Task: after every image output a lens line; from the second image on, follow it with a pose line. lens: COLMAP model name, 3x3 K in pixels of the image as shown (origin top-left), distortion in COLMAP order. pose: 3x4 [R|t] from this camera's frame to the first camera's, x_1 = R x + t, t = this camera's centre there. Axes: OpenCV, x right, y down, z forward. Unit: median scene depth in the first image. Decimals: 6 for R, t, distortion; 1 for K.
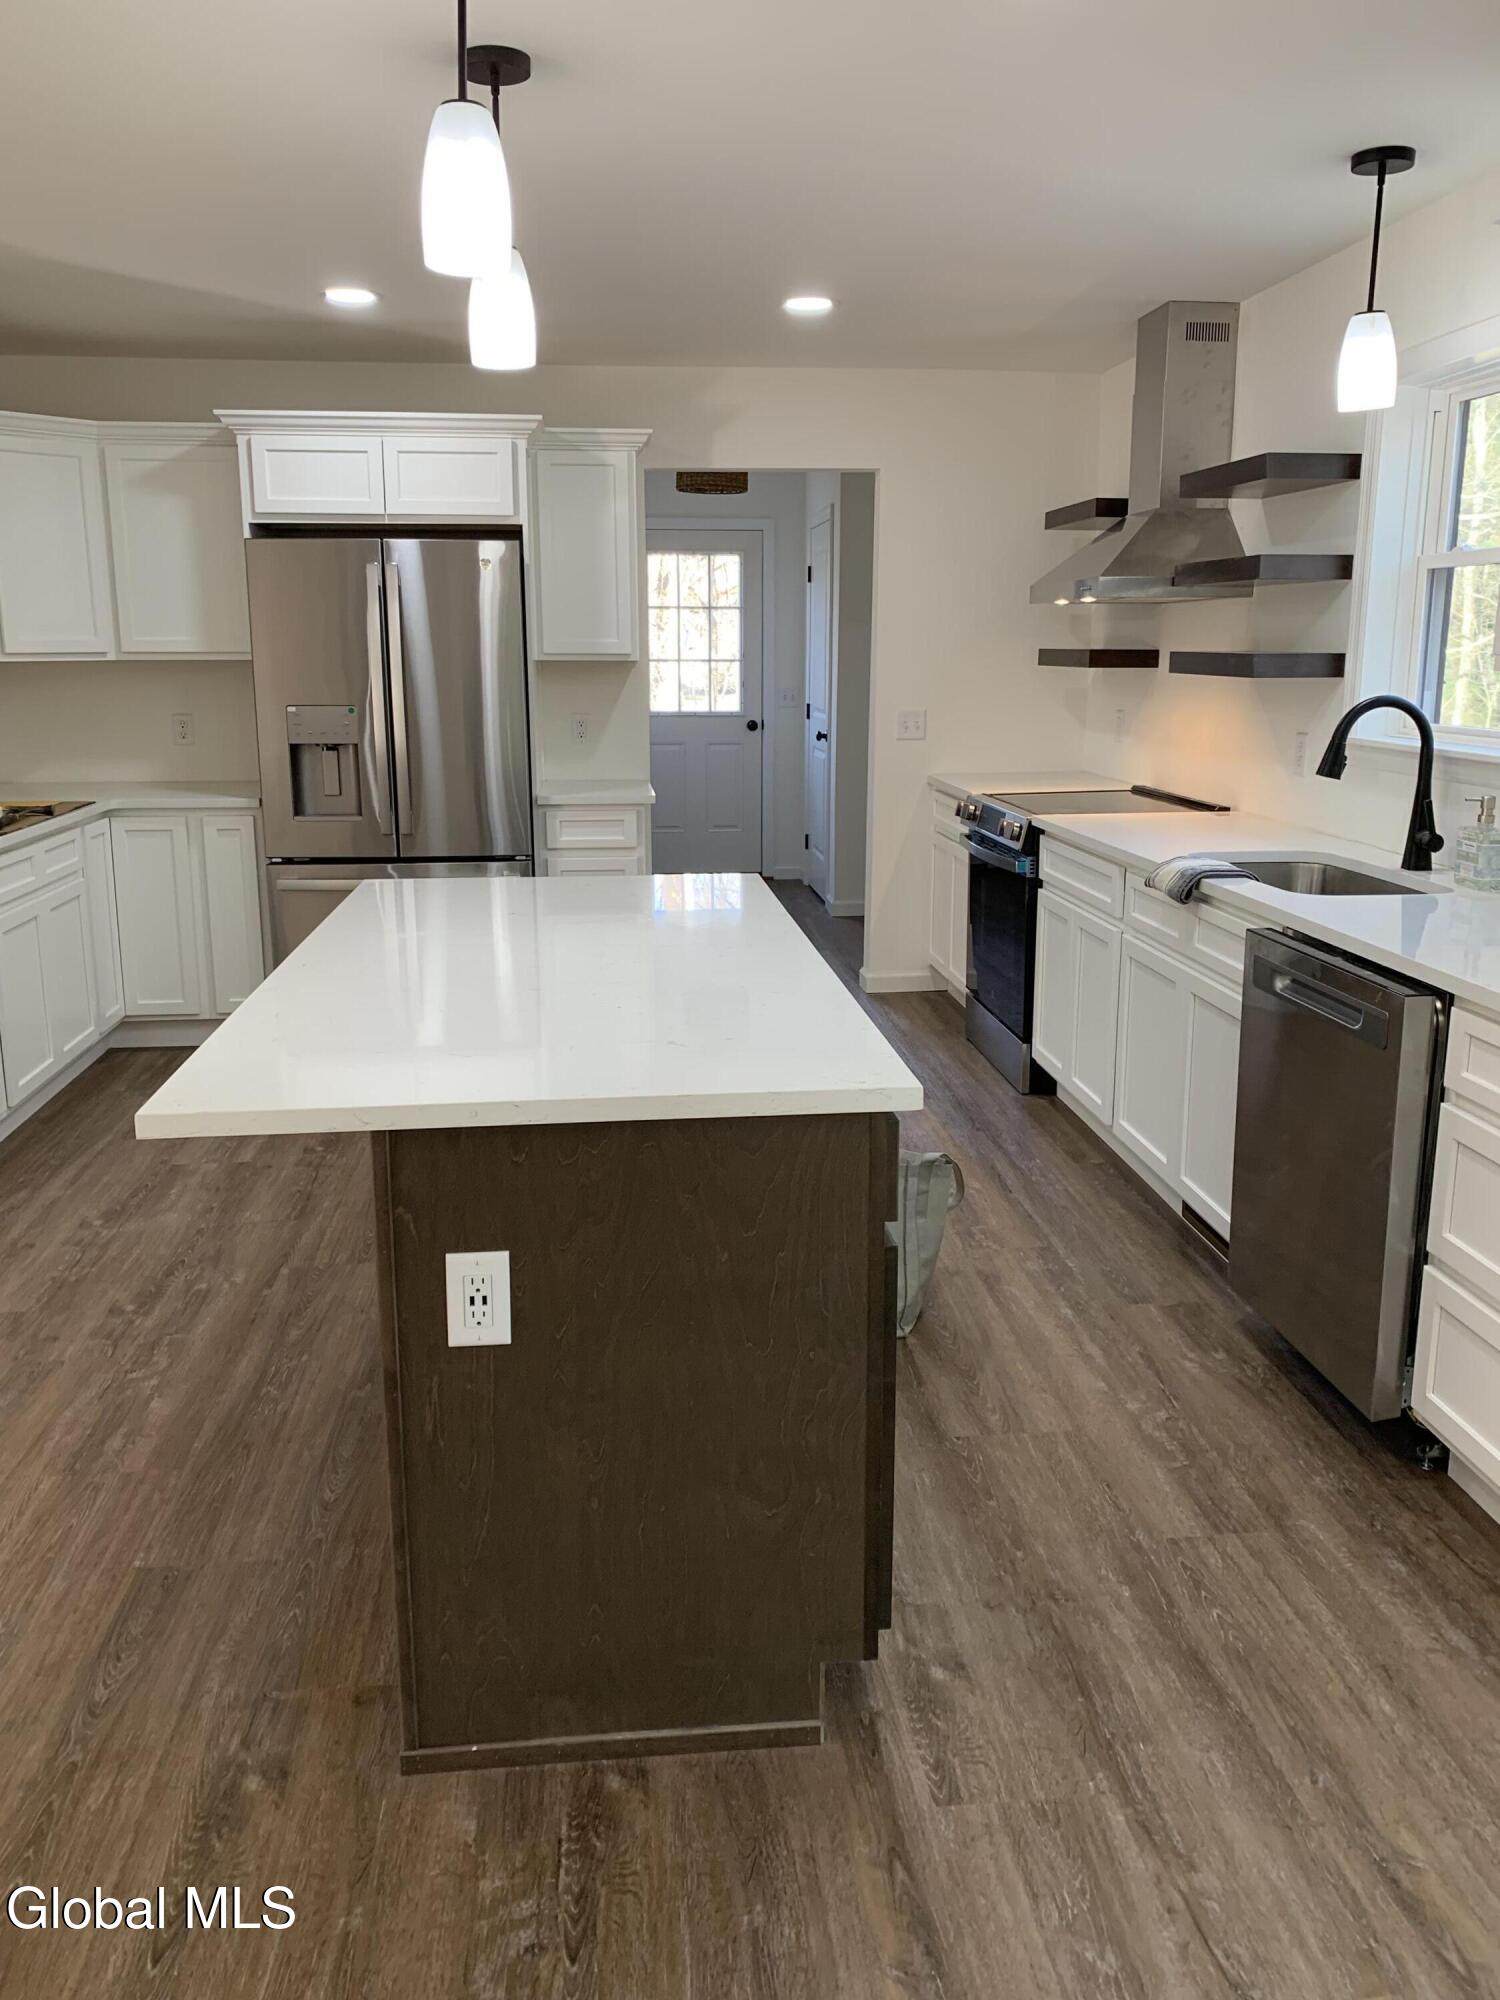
lens RADIAL K [[1523.6, 0, 754.4], [0, 1523.6, 994.3], [0, 0, 1]] dist [0.008681, 0.000974]
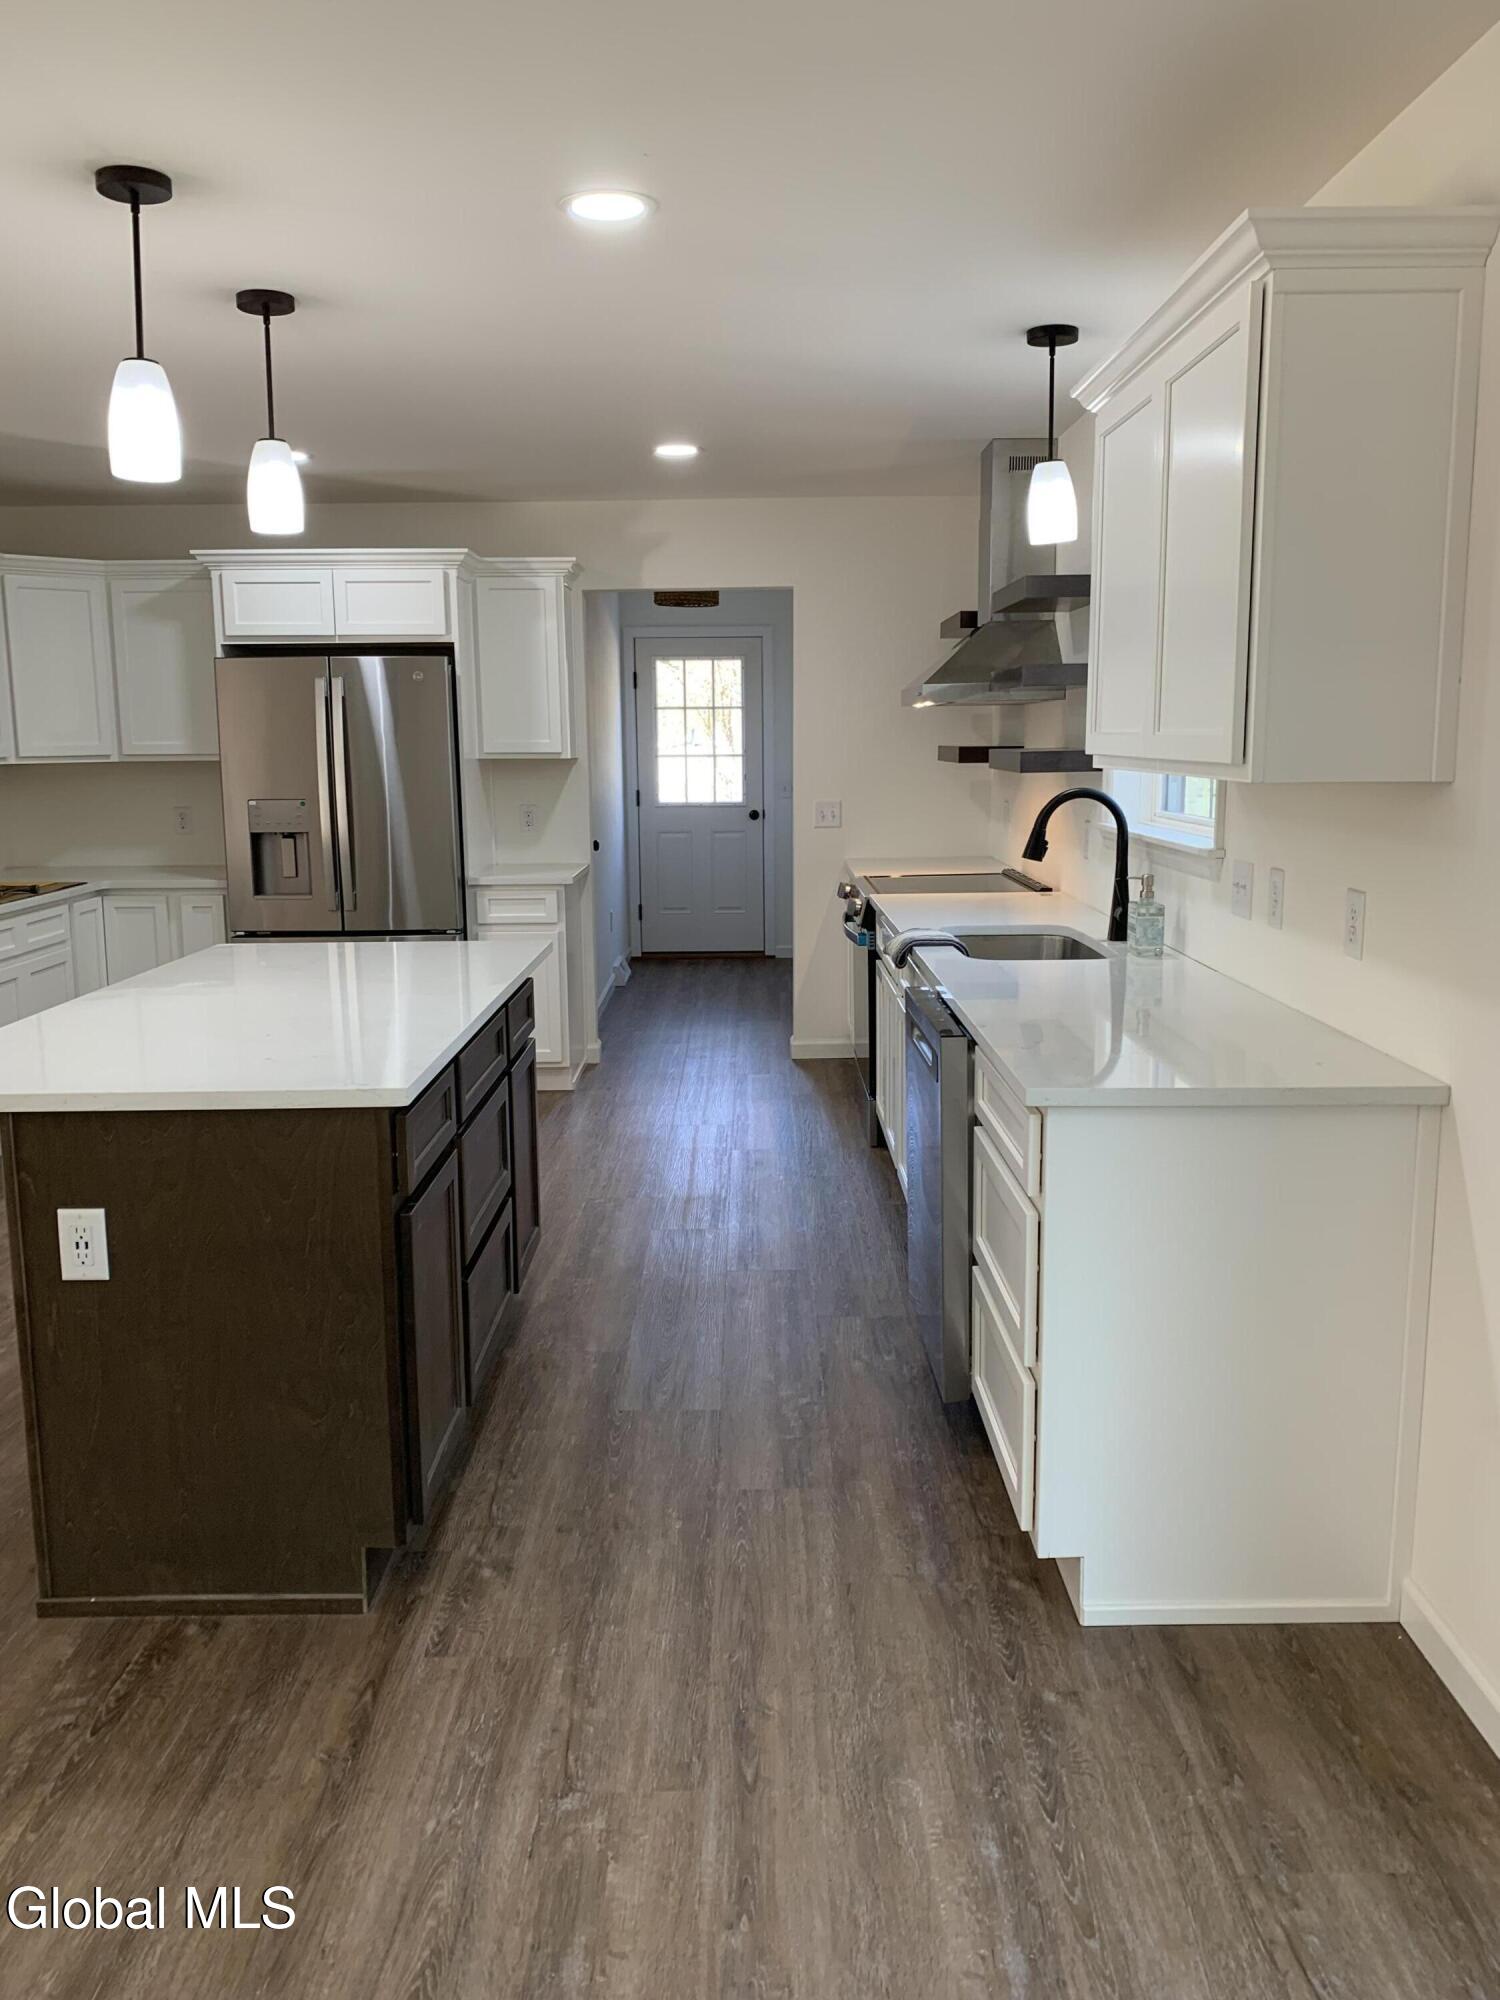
lens RADIAL K [[1523.4, 0, 750.0], [0, 1523.4, 1000.0], [0, 0, 1]] dist [0.022960, -0.012685]
pose [[0.994504, 0.008933, -0.104321, 0.297778], [-0.014480, 0.998514, -0.052542, 0.026674], [0.103697, 0.053764, 0.993155, -0.156105]]
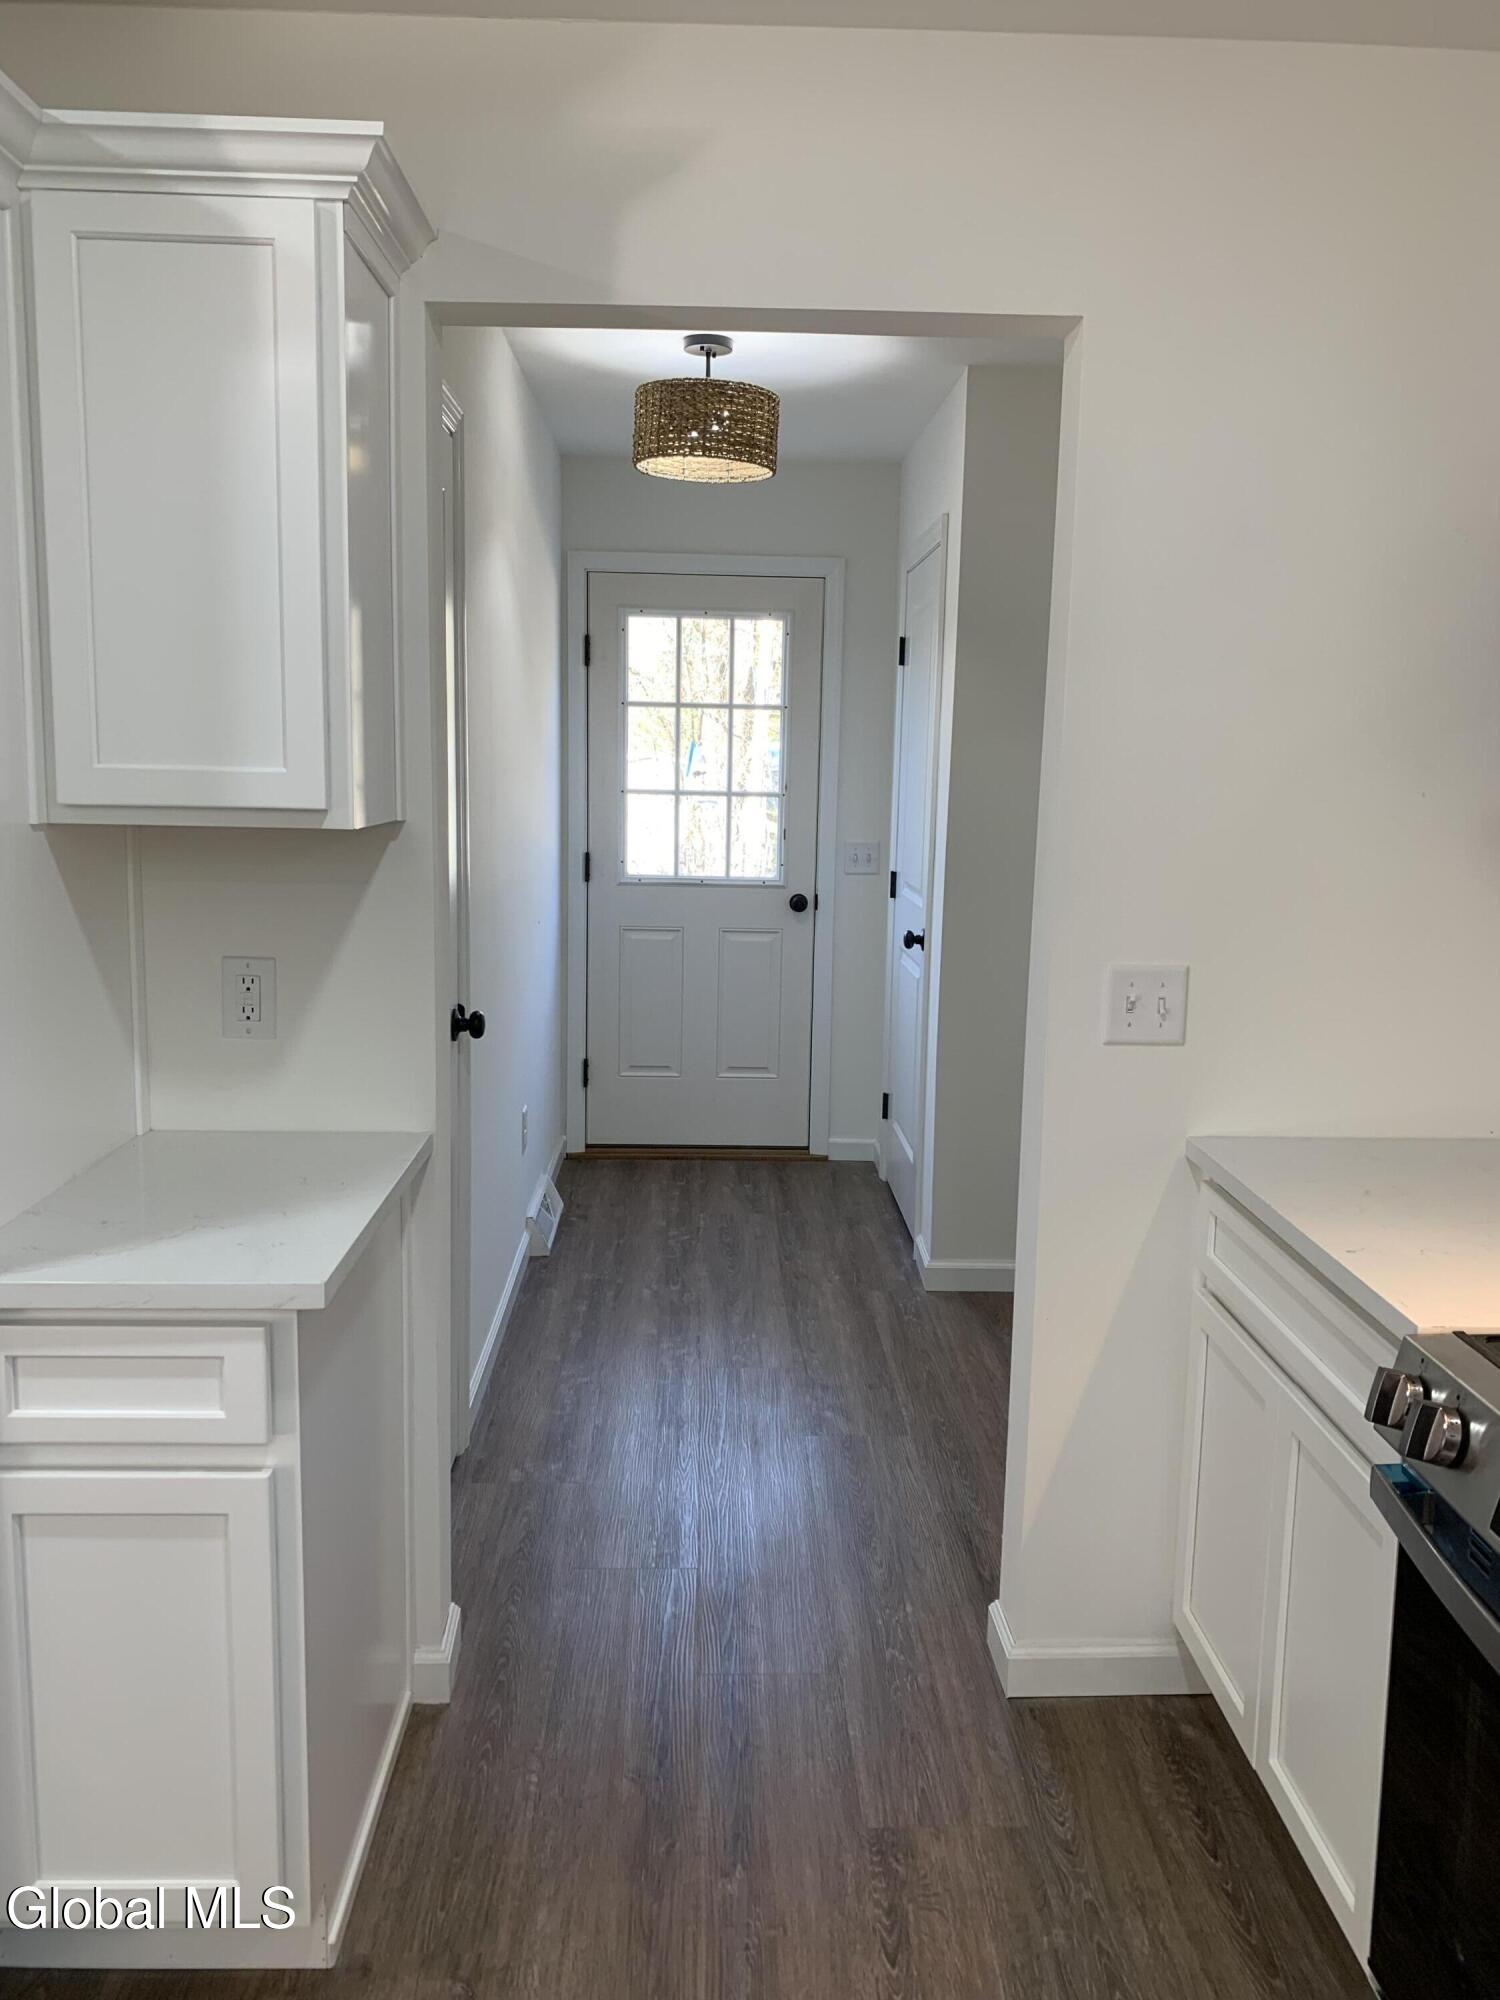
lens RADIAL K [[1513.2, 0, 743.6], [0, 1513.2, 974.6], [0, 0, 1]] dist [0.006708, -0.008667]
pose [[0.996787, 0.030425, -0.074089, 0.059679], [-0.036419, 0.996054, -0.080938, -0.276787], [0.071334, 0.083376, 0.993962, 1.151874]]
